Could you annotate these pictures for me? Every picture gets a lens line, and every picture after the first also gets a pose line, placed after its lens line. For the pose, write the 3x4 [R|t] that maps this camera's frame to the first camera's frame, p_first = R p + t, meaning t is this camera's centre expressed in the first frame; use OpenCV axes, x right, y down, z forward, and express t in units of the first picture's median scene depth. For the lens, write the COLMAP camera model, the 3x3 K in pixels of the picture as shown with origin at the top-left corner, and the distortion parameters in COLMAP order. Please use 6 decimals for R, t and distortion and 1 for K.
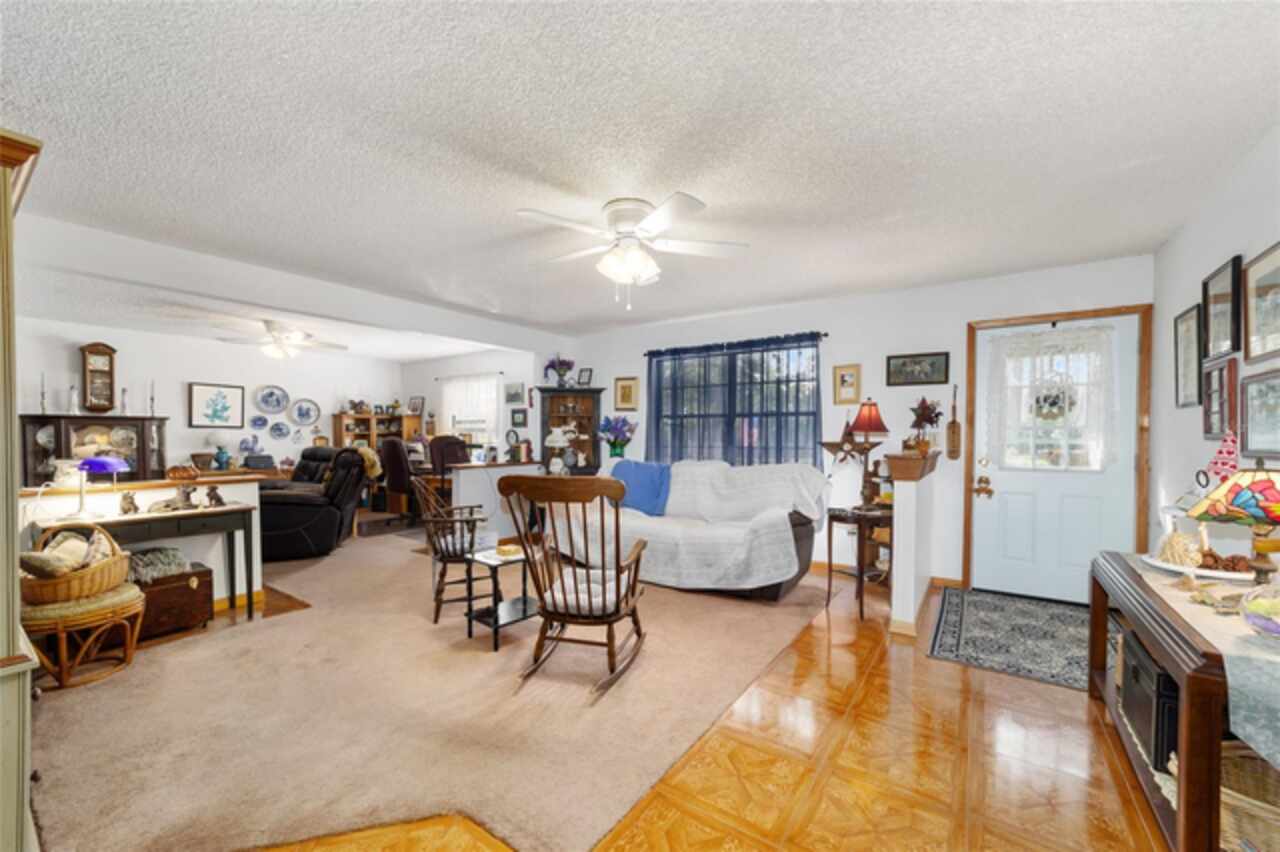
lens RADIAL K [[493.1, 0, 637.4], [0, 493.1, 446.6], [0, 0, 1]] dist [-0.015428, 0.005893]
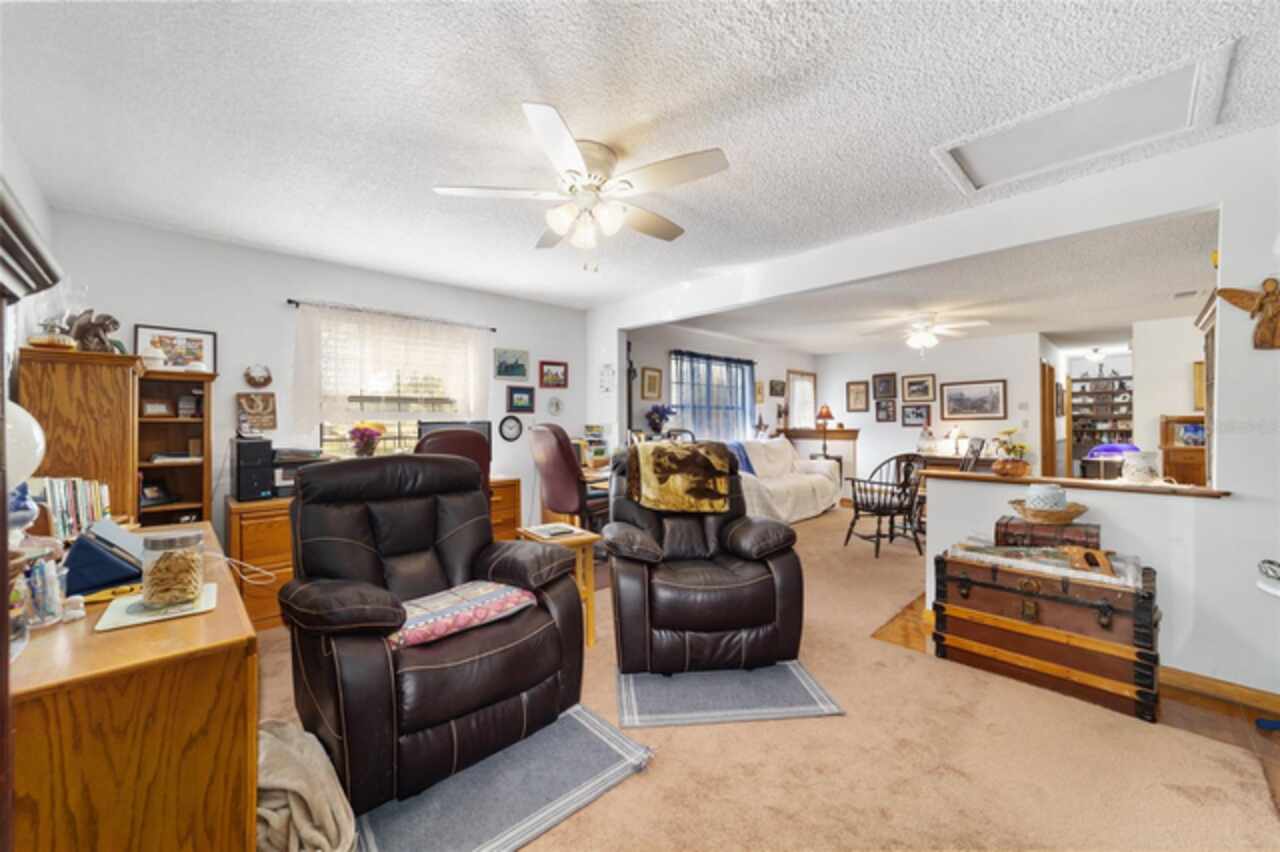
lens RADIAL K [[493.1, 0, 634.0], [0, 493.1, 421.0], [0, 0, 1]] dist [-0.015428, 0.005893]
pose [[0.197159, 0.000094, 0.980372, -1.054218], [0.029457, 0.999548, -0.006020, -0.021322], [-0.979929, 0.030066, 0.197067, 0.819686]]
